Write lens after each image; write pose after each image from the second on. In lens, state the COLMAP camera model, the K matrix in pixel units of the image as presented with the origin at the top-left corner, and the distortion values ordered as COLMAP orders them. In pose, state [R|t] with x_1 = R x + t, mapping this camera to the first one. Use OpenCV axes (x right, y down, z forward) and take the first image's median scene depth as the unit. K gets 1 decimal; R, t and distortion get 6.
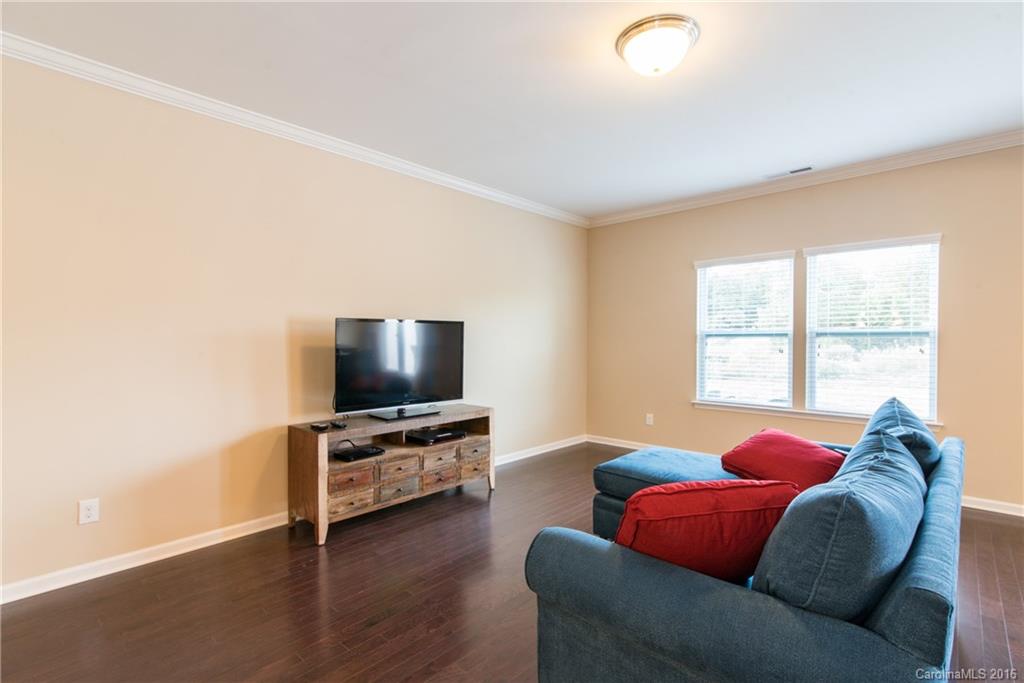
lens RADIAL K [[476.0, 0, 513.0], [0, 476.0, 348.0], [0, 0, 1]] dist [0.013311, -0.000152]
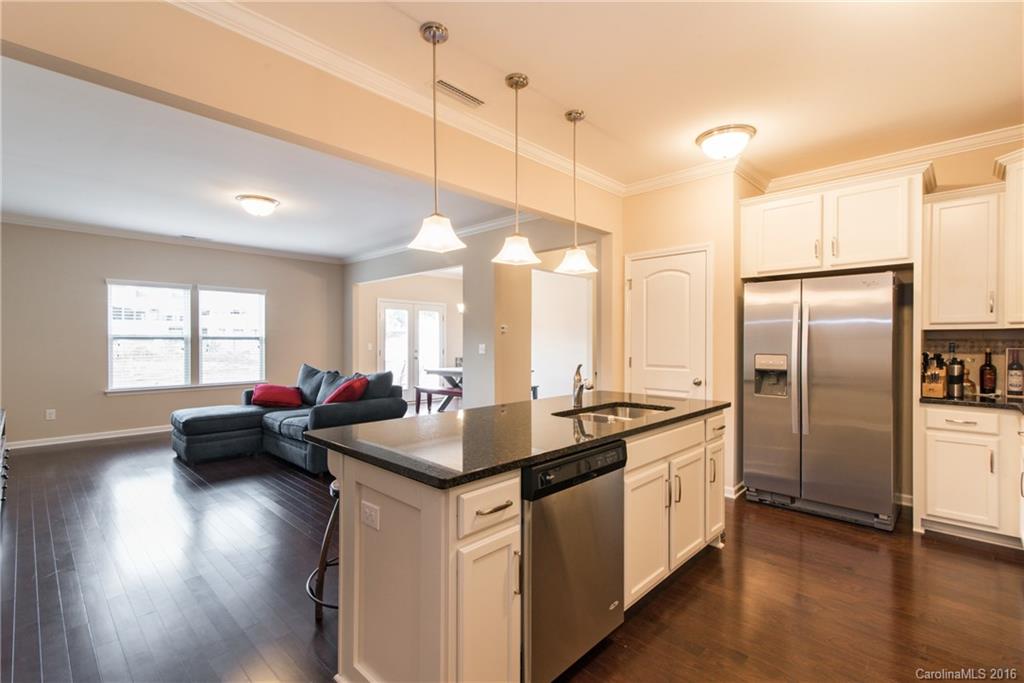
lens RADIAL K [[469.3, 0, 512.9], [0, 469.3, 338.5], [0, 0, 1]] dist [0.001174, 0.000247]
pose [[0.018919, 0.008037, 0.999789, -0.944762], [0.016708, 0.999826, -0.008354, 0.004077], [-0.999681, 0.016863, 0.018781, -0.091173]]
